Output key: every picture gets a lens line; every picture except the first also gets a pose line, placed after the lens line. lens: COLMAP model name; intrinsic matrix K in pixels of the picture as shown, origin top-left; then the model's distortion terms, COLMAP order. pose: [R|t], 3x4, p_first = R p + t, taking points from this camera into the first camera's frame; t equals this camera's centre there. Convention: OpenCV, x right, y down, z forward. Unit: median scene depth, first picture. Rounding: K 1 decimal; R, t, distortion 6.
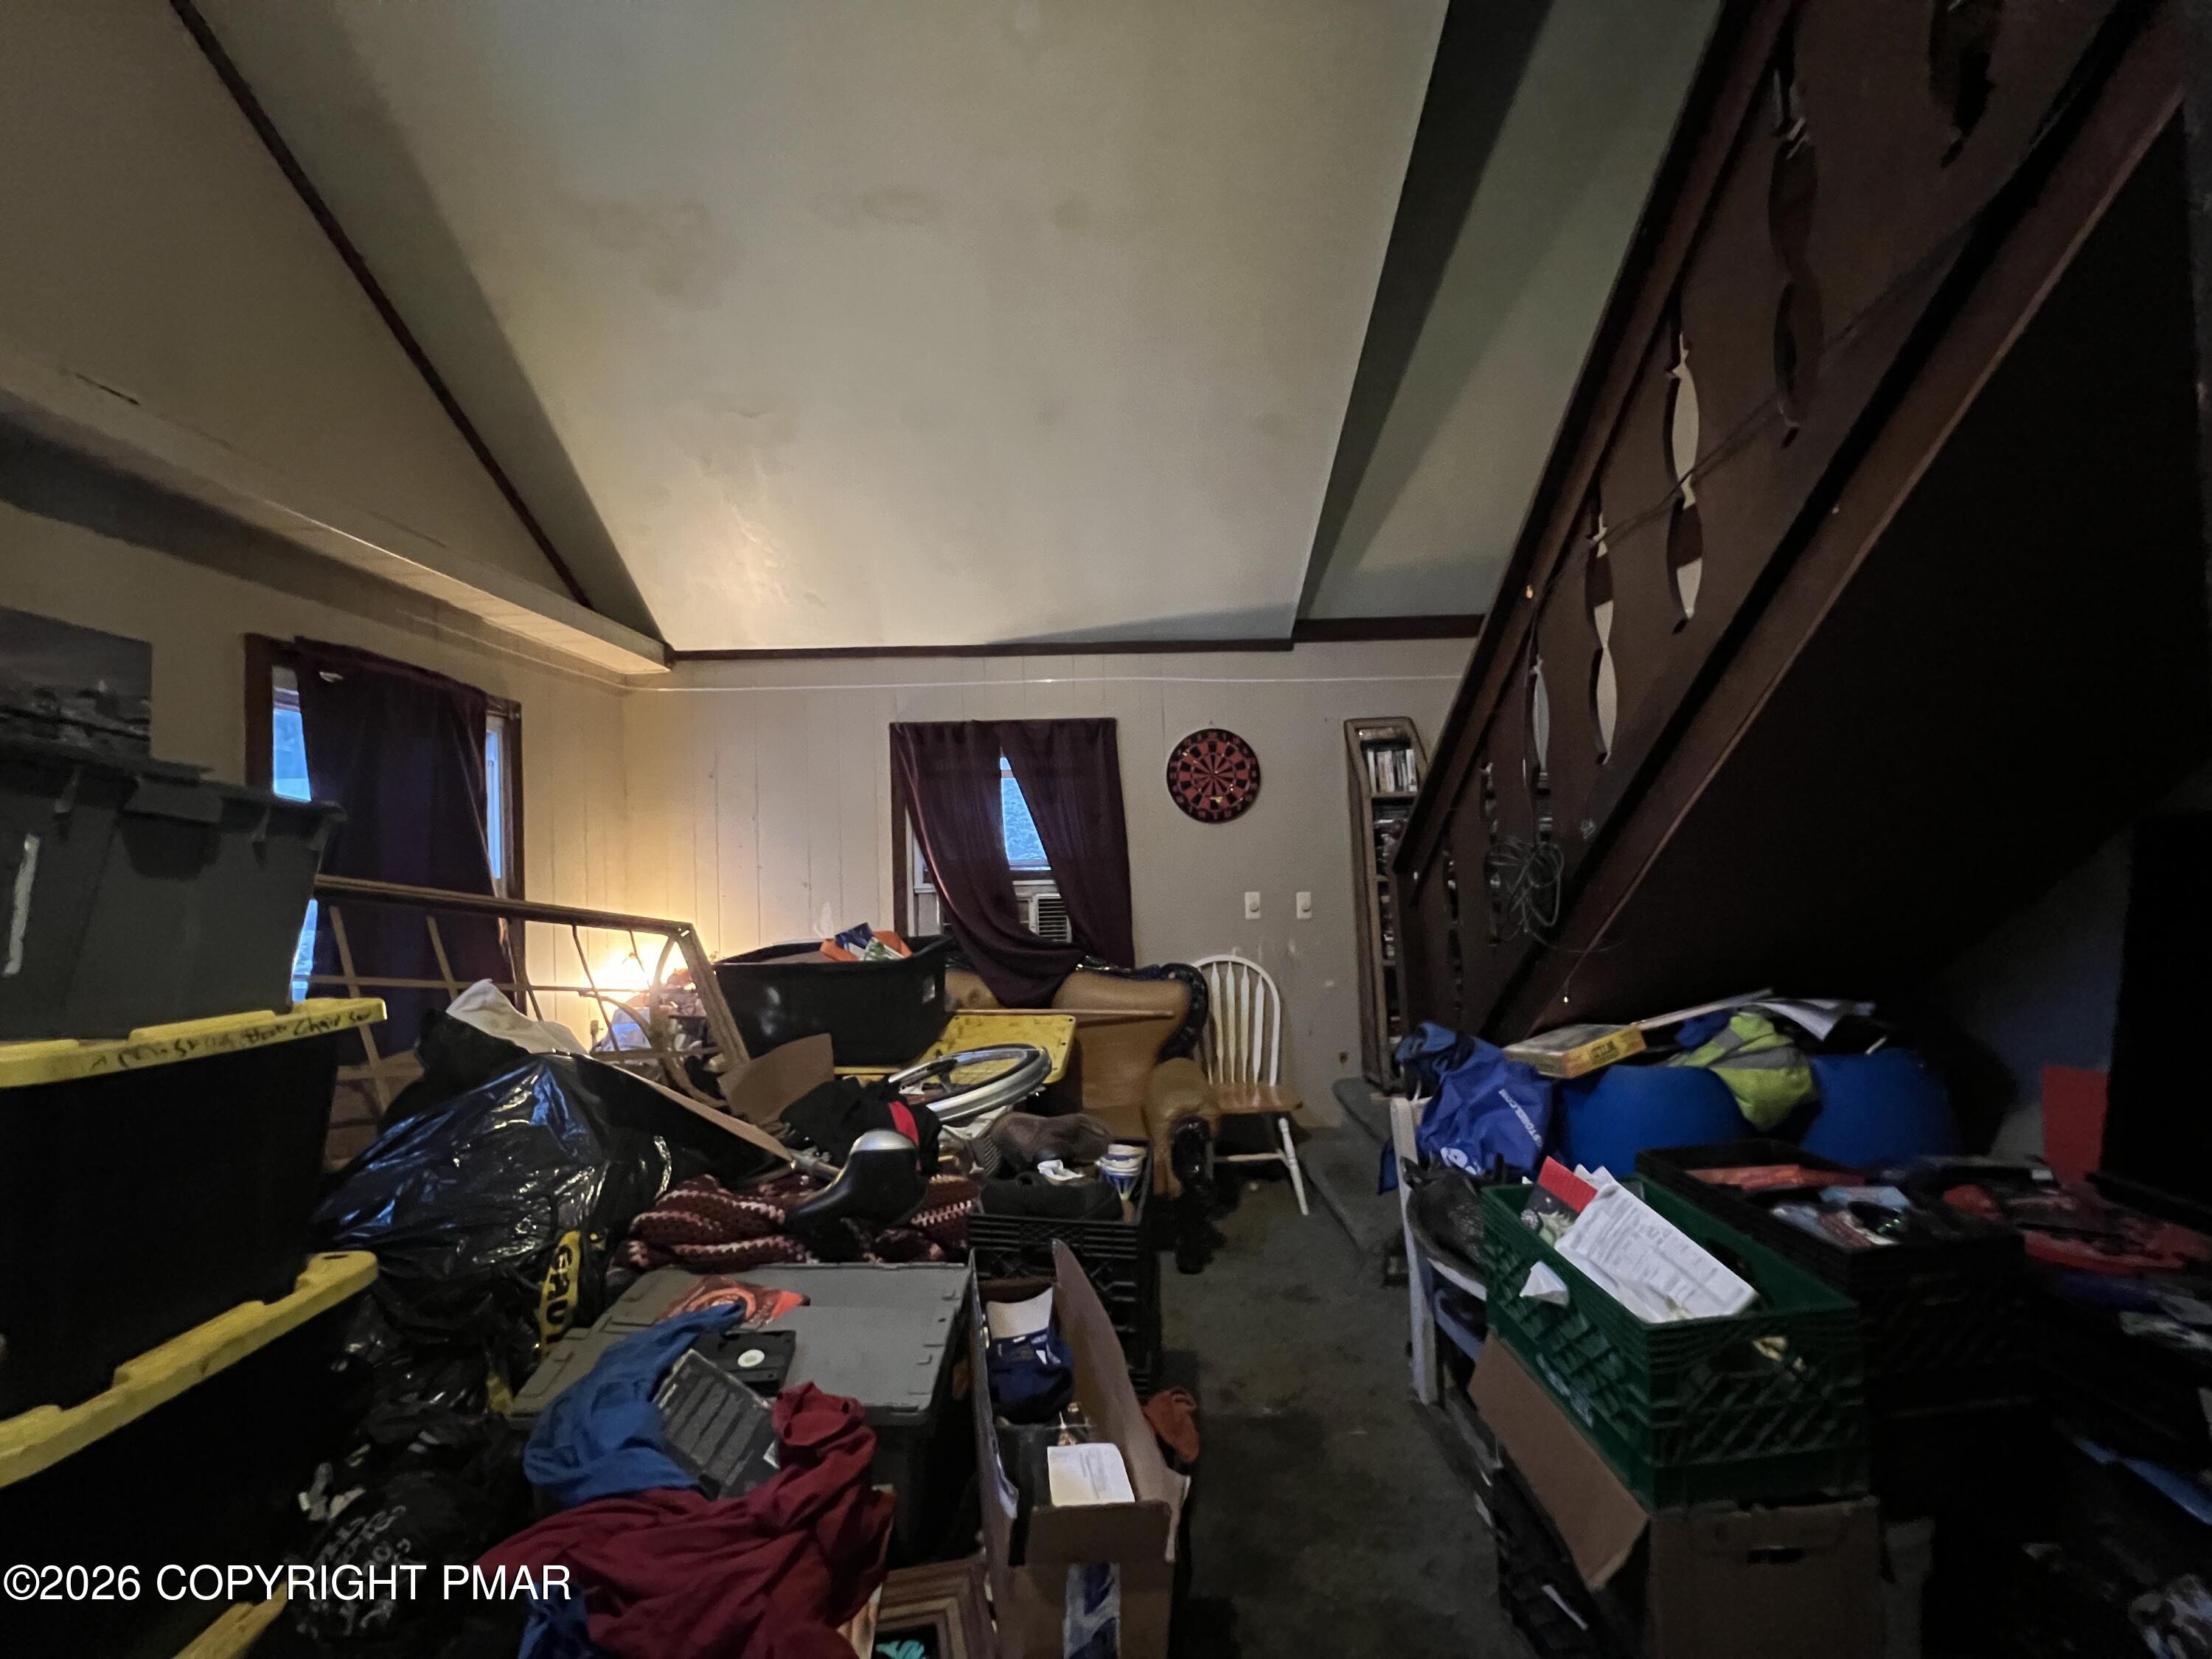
lens RADIAL K [[882.1, 0, 1110.2], [0, 882.1, 832.2], [0, 0, 1]] dist [-0.000365, -0.000280]
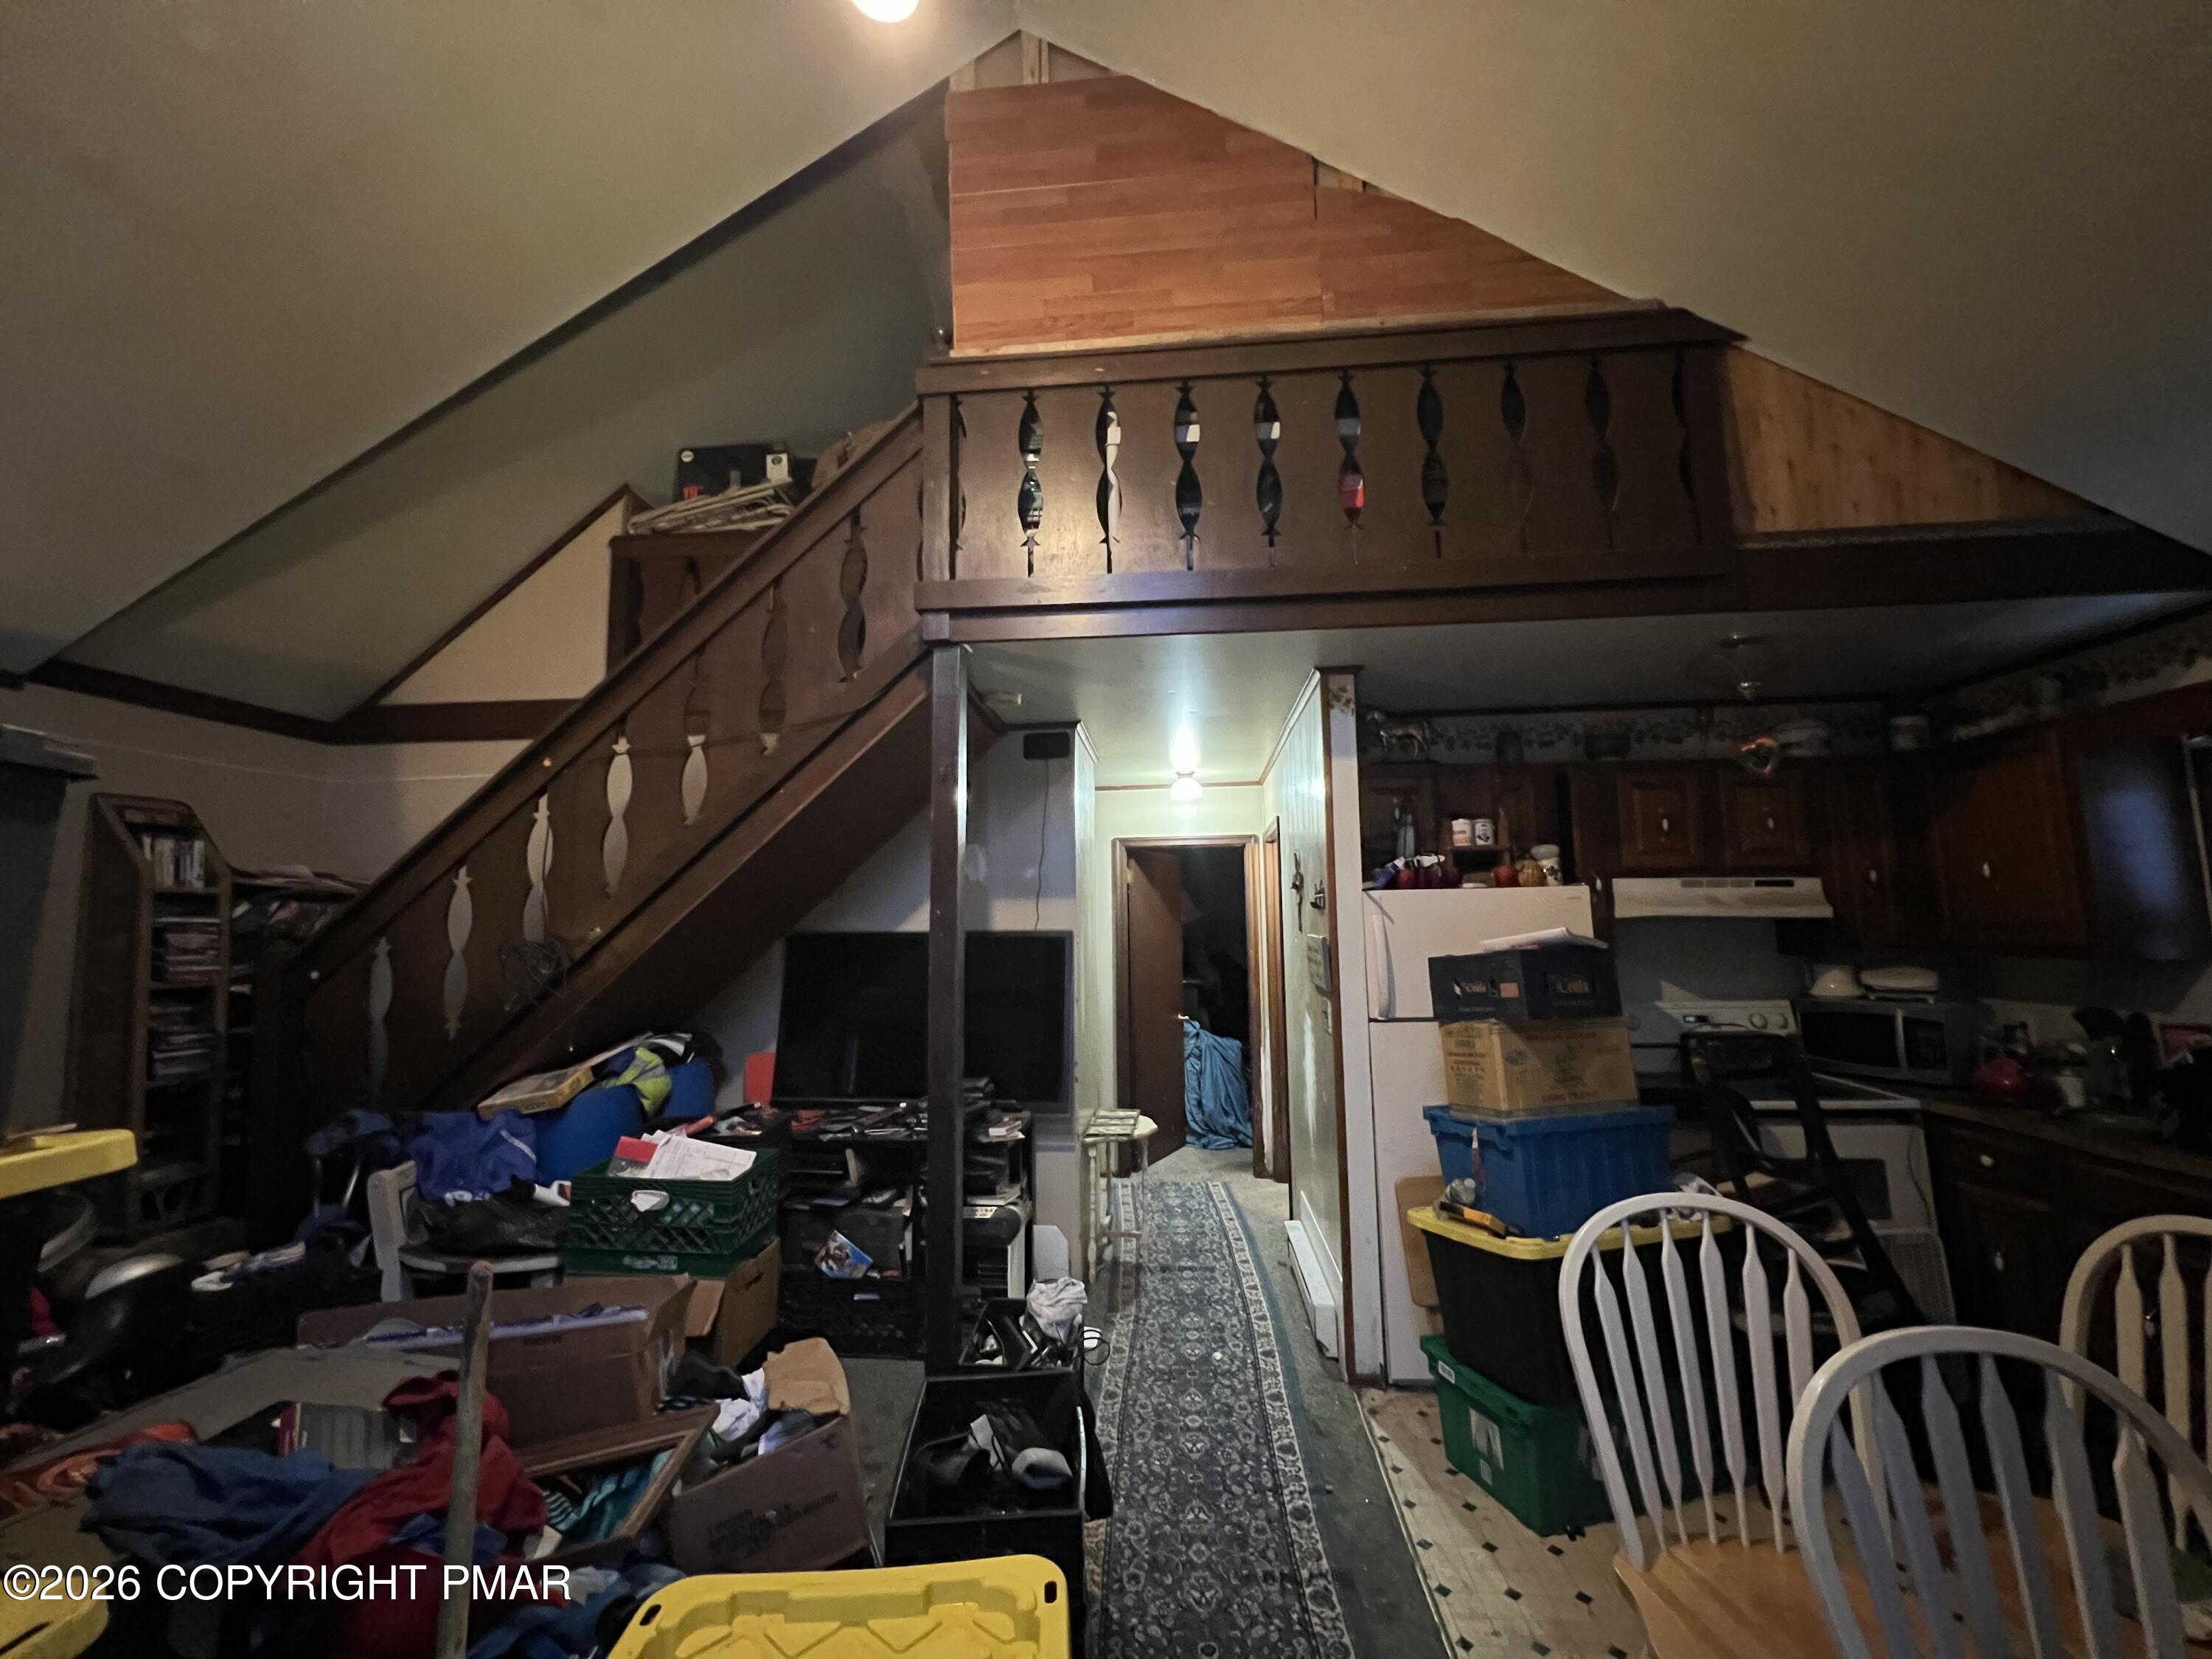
lens RADIAL K [[882.1, 0, 1106.0], [0, 882.1, 831.8], [0, 0, 1]] dist [-0.000365, -0.000280]
pose [[0.111743, 0.138387, 0.984054, -0.877618], [-0.010245, 0.990364, -0.138110, 0.025292], [-0.993684, 0.005351, 0.112084, -0.050378]]
